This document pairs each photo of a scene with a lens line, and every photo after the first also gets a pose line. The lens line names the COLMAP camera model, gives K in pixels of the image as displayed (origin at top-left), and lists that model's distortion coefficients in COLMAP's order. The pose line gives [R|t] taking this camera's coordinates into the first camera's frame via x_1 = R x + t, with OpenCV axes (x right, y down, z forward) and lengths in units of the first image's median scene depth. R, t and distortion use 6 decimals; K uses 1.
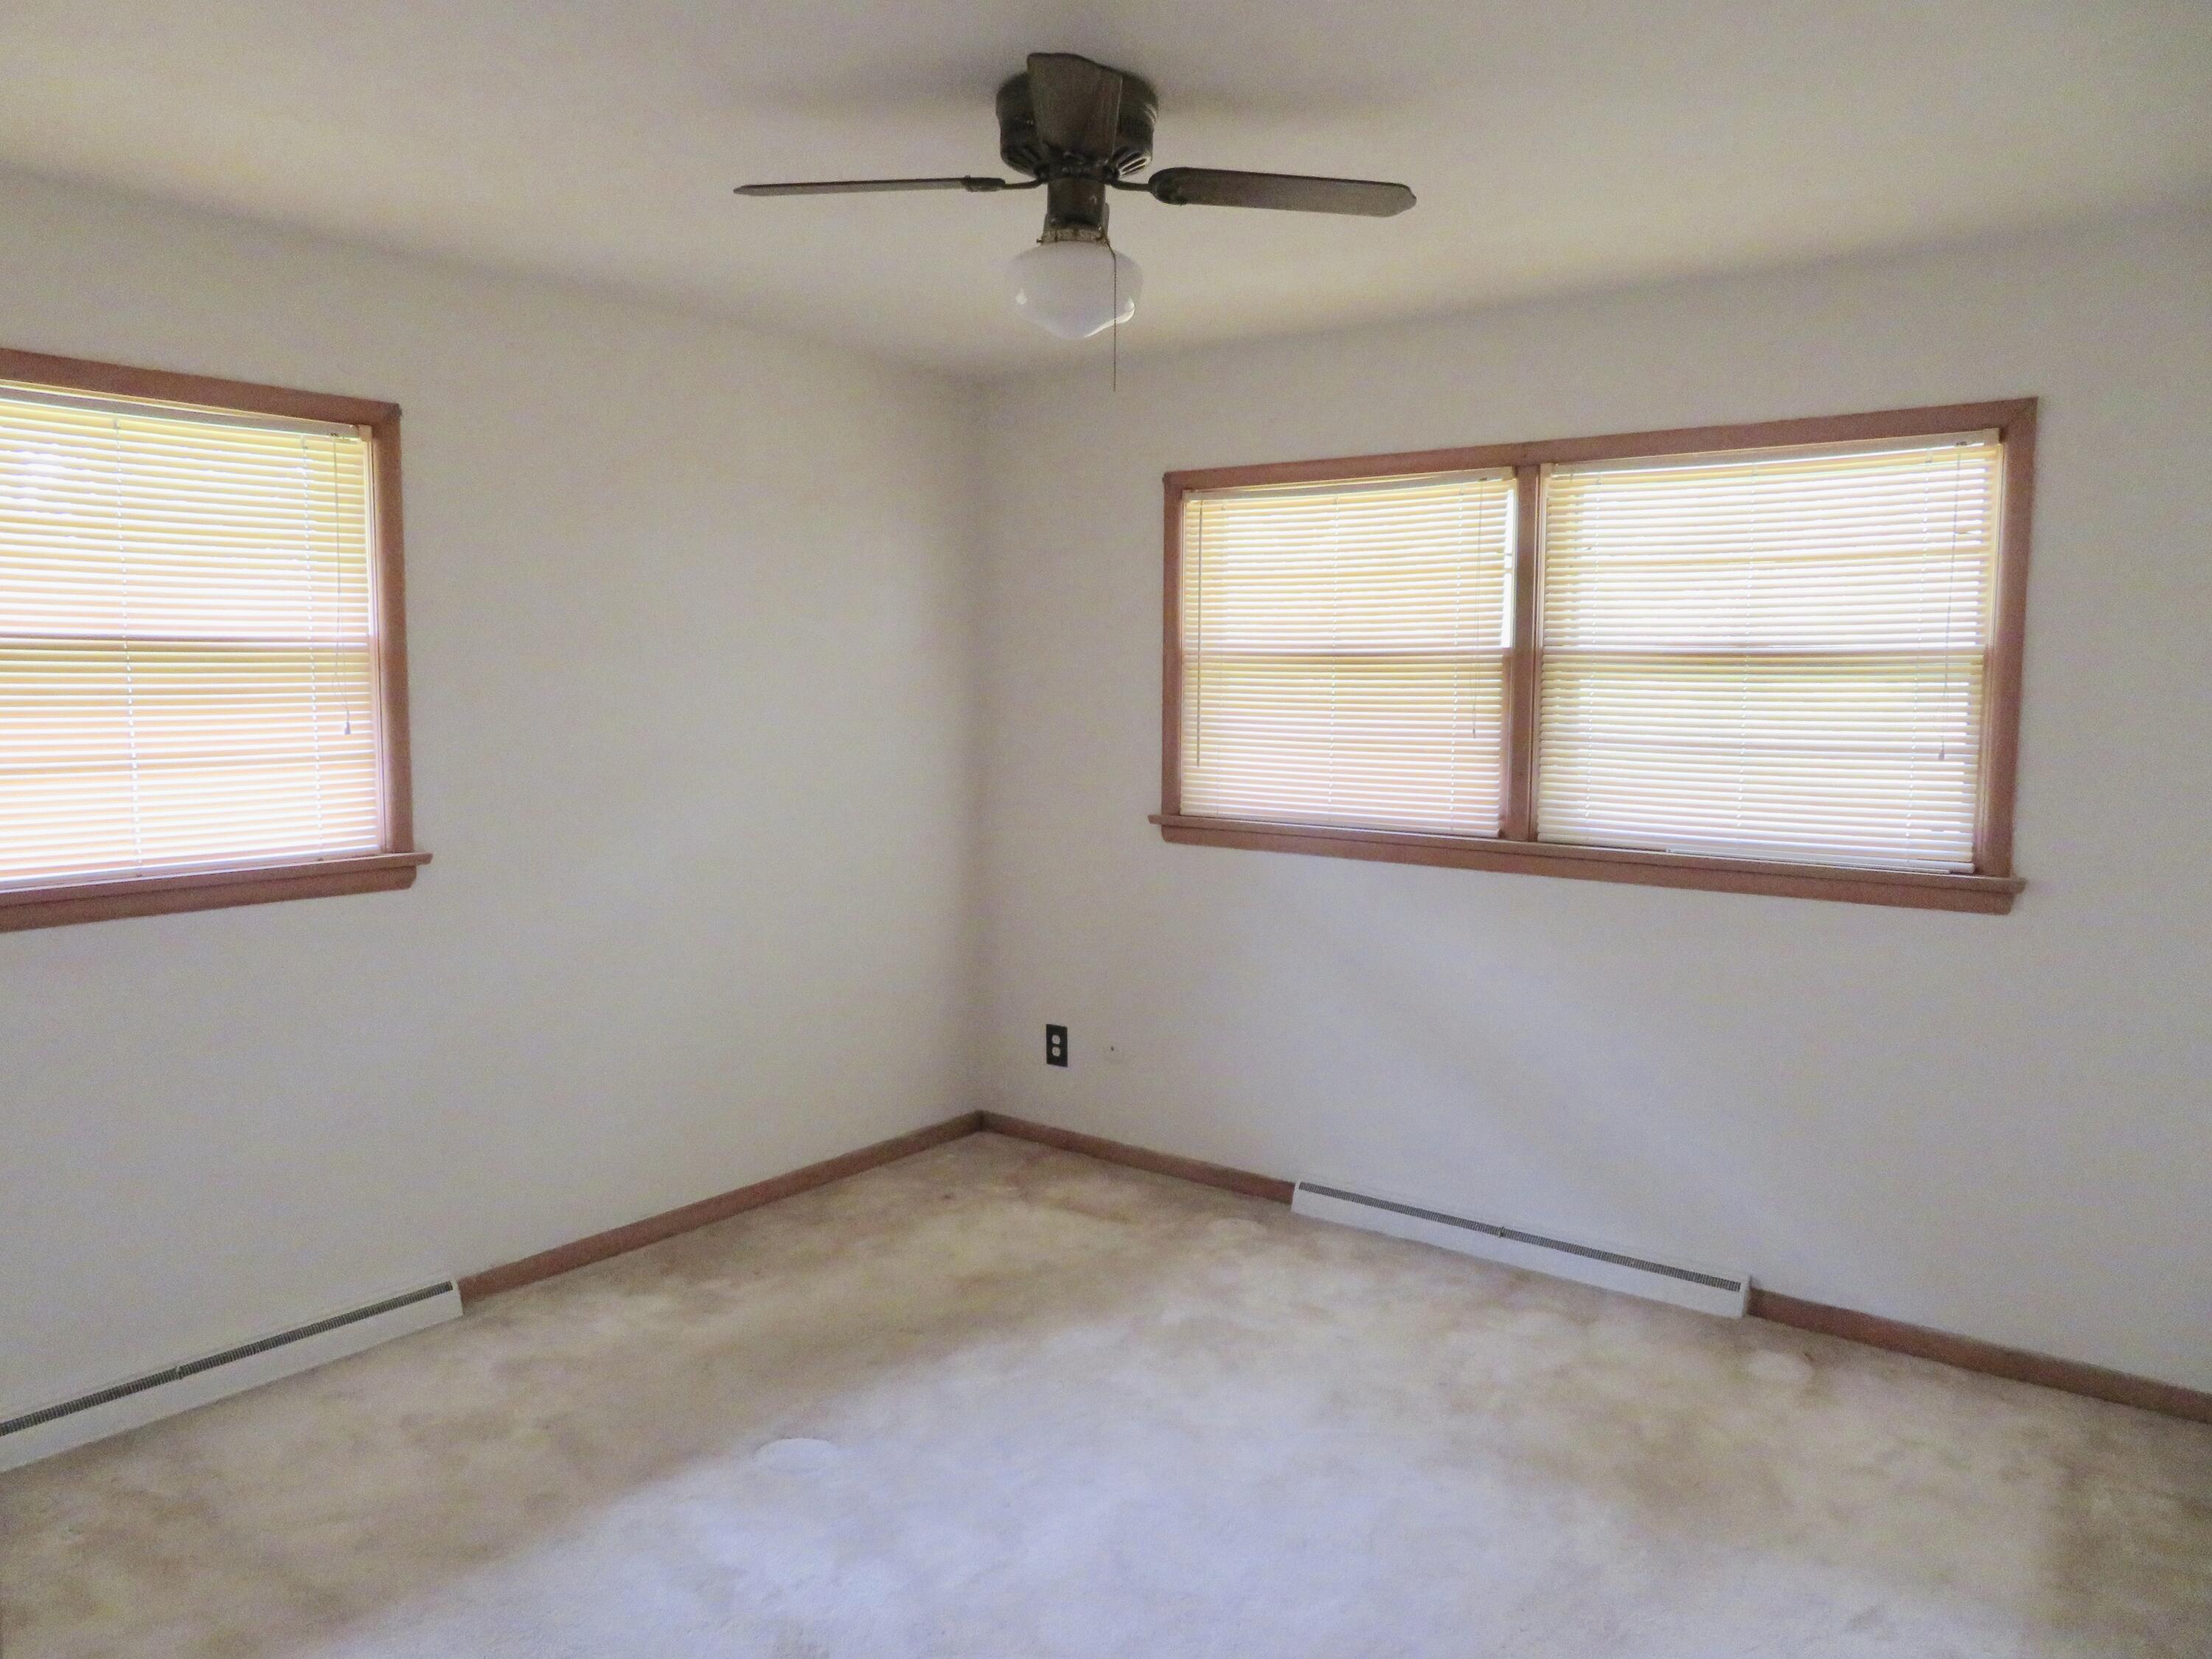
lens RADIAL K [[1614.4, 0, 1103.2], [0, 1614.4, 829.6], [0, 0, 1]] dist [0.005815, 0.000456]
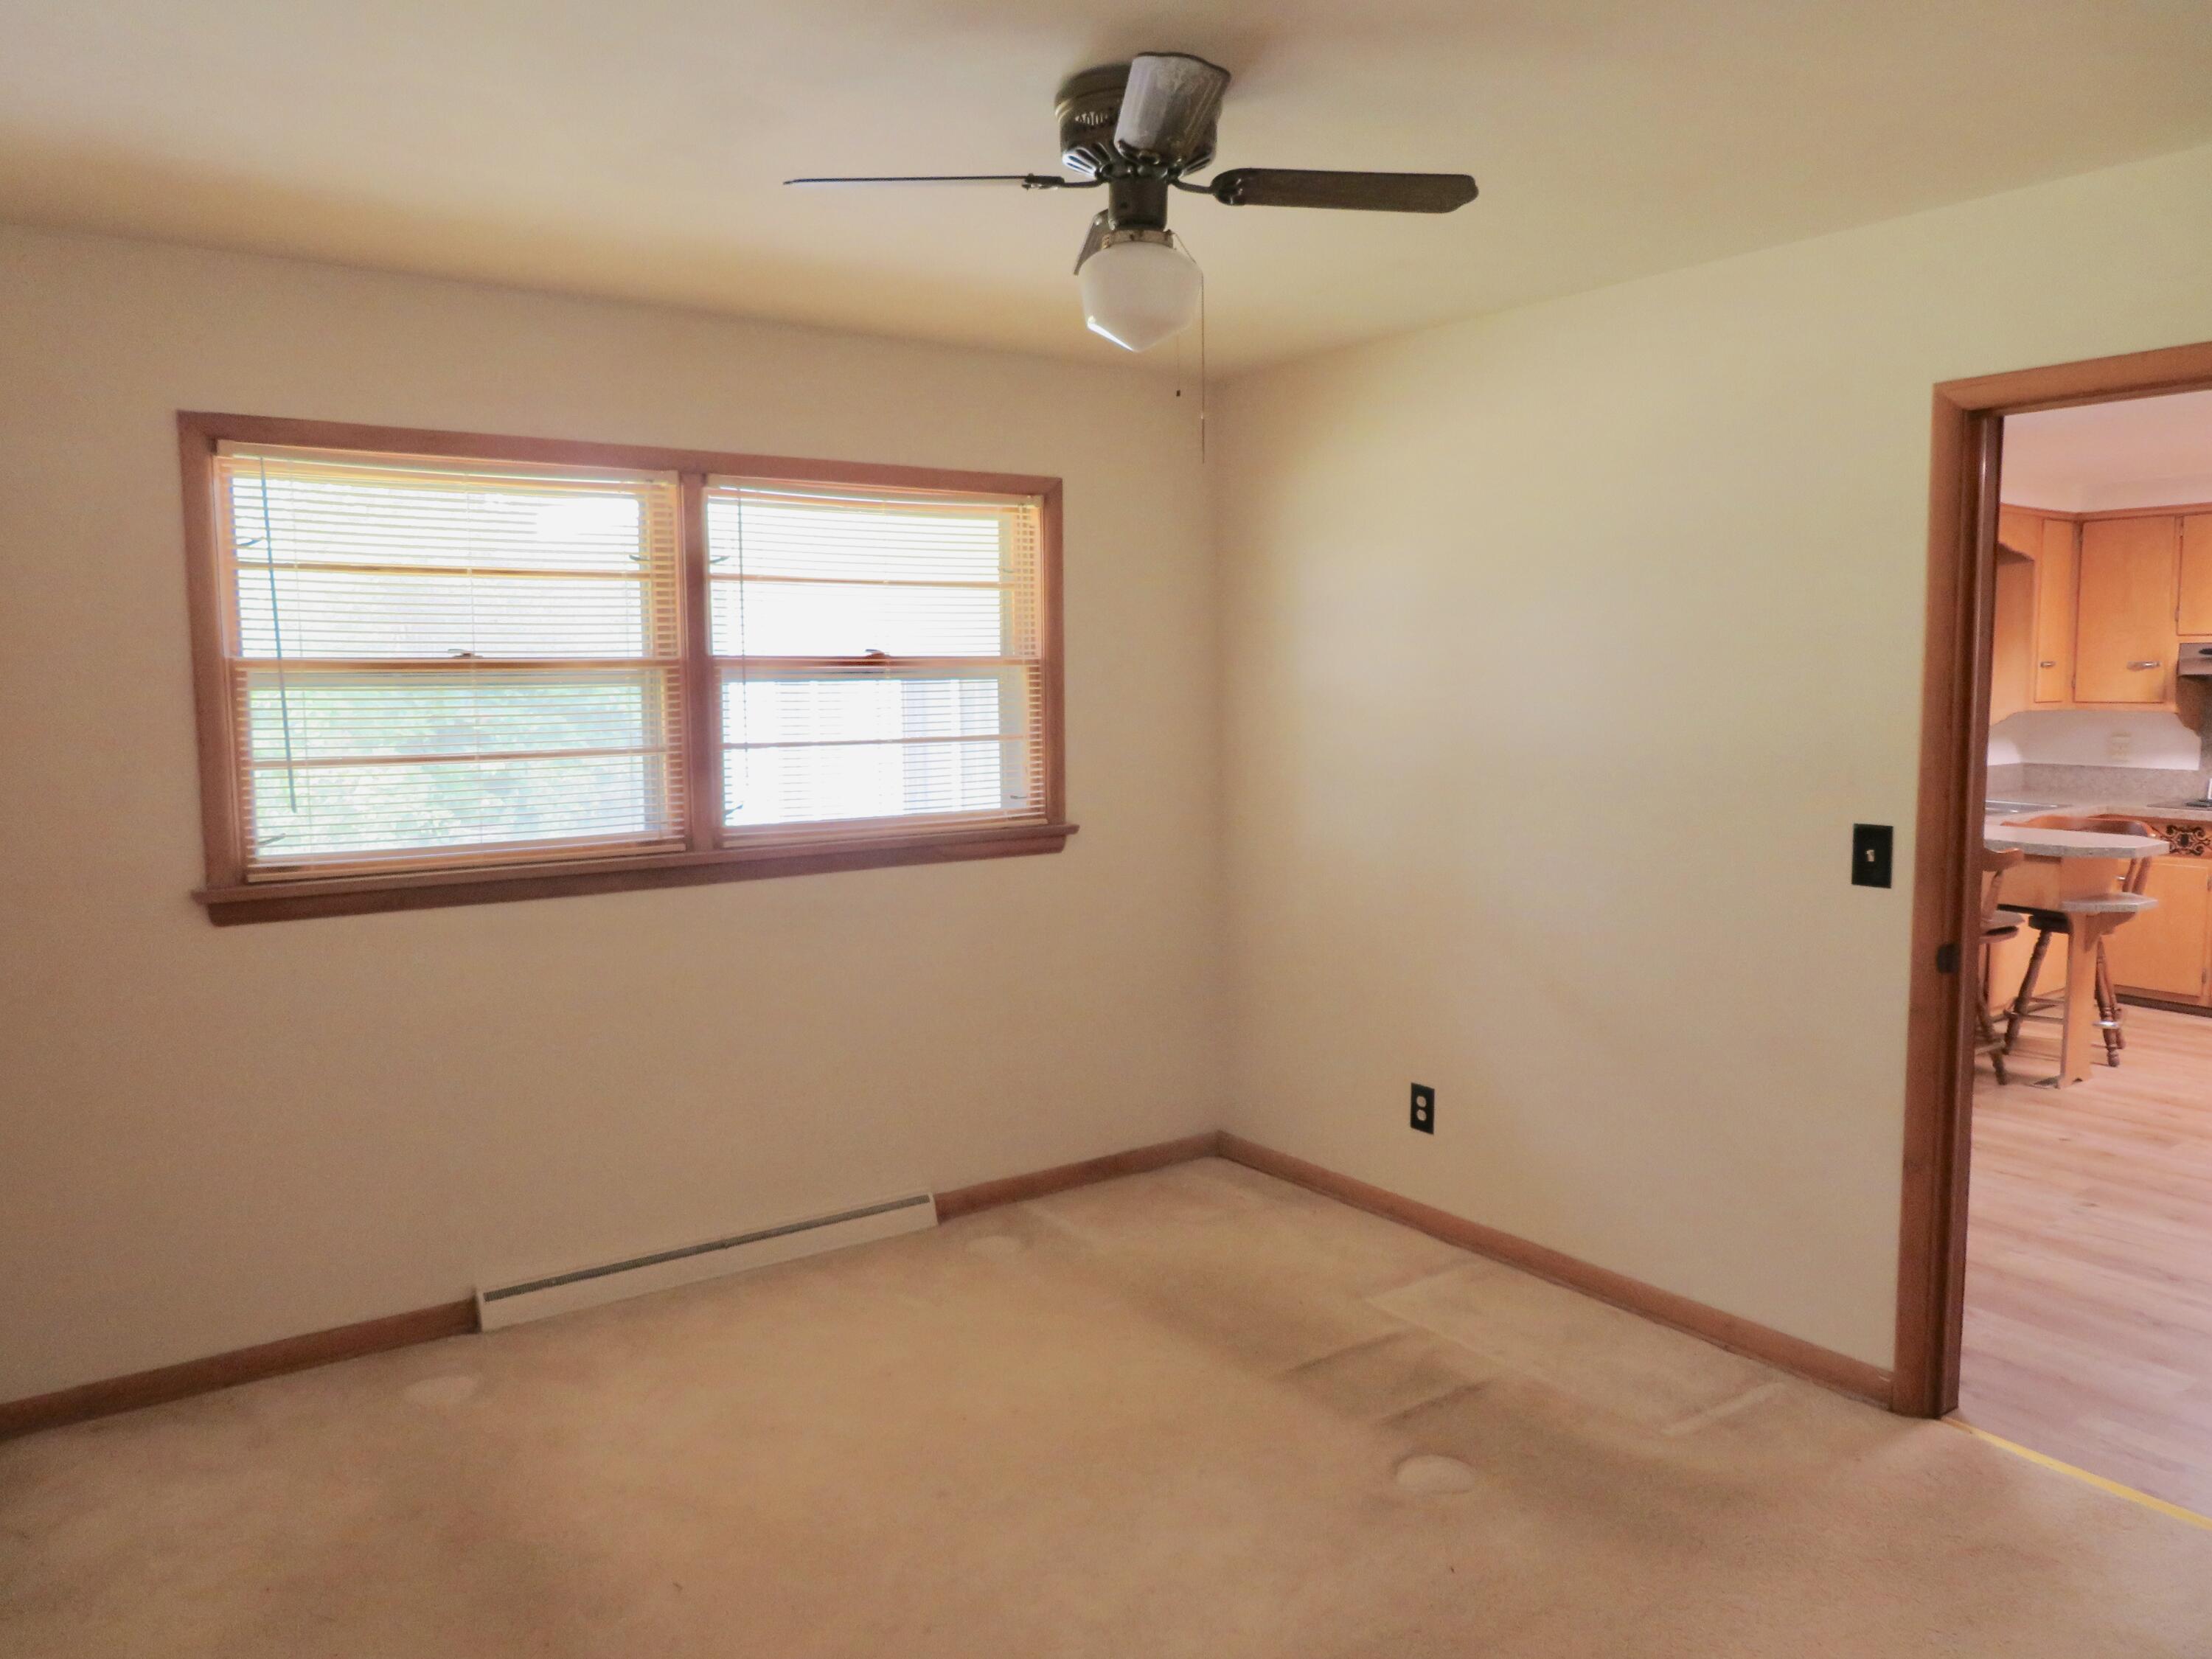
lens RADIAL K [[1612.4, 0, 1106.0], [0, 1612.4, 829.5], [0, 0, 1]] dist [0.002804, 0.004659]
pose [[0.289285, -0.098615, 0.952150, -0.619610], [0.107555, 0.991729, 0.070036, -0.049501], [-0.951181, 0.082148, 0.297499, 0.473442]]
